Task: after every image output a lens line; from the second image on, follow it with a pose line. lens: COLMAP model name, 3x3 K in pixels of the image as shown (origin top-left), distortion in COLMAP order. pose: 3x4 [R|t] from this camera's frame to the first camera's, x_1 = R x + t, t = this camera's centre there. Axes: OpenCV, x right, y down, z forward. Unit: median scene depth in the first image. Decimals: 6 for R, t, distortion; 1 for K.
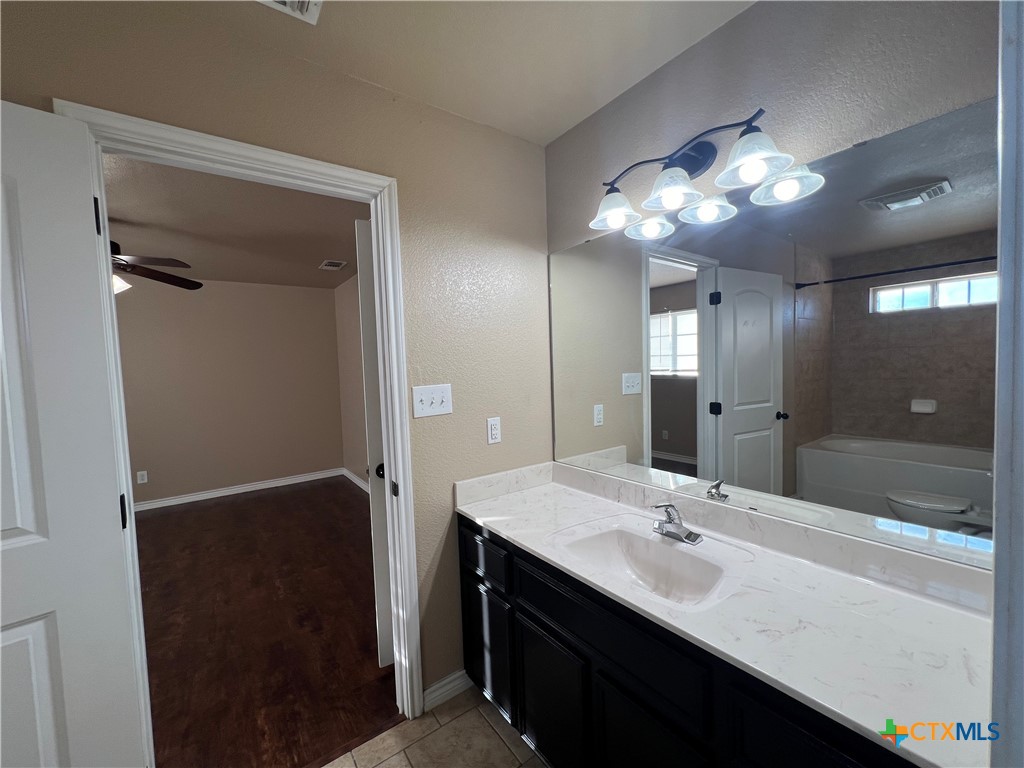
lens RADIAL K [[408.8, 0, 504.4], [0, 408.8, 384.4], [0, 0, 1]] dist [0.006302, 0.000090]
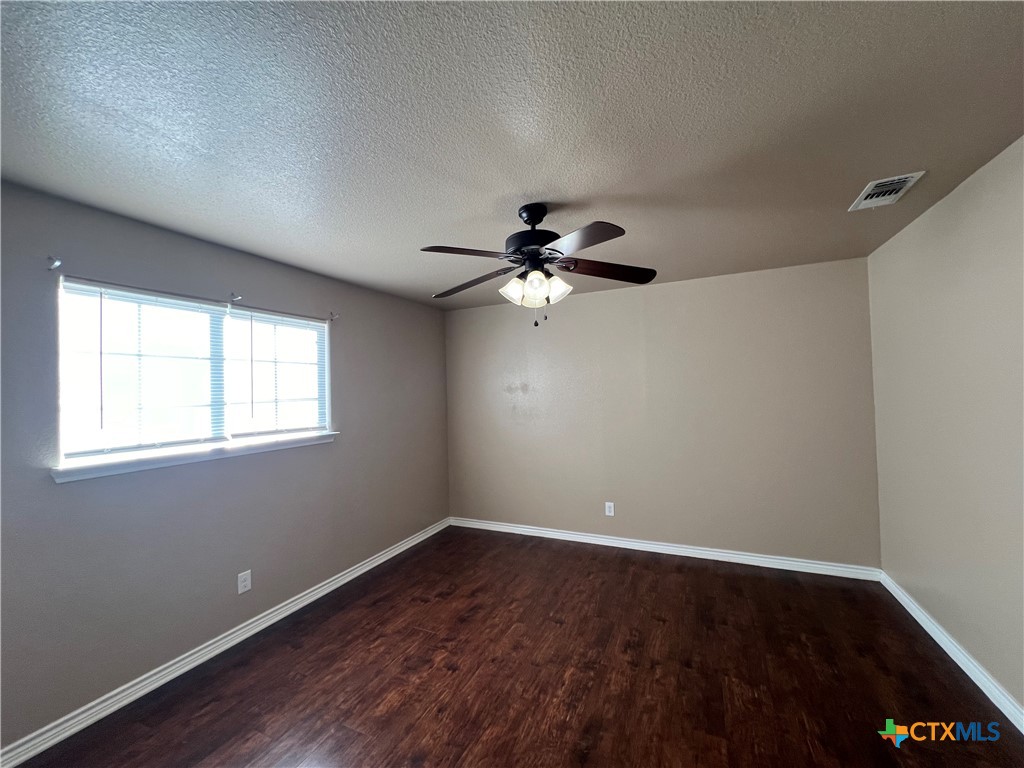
lens RADIAL K [[408.0, 0, 509.0], [0, 408.0, 384.9], [0, 0, 1]] dist [0.001910, -0.000176]
pose [[0.491594, 0.003198, -0.870819, -0.241660], [-0.033476, 0.999324, -0.015228, -0.035614], [0.870181, 0.036638, 0.491368, 0.420059]]
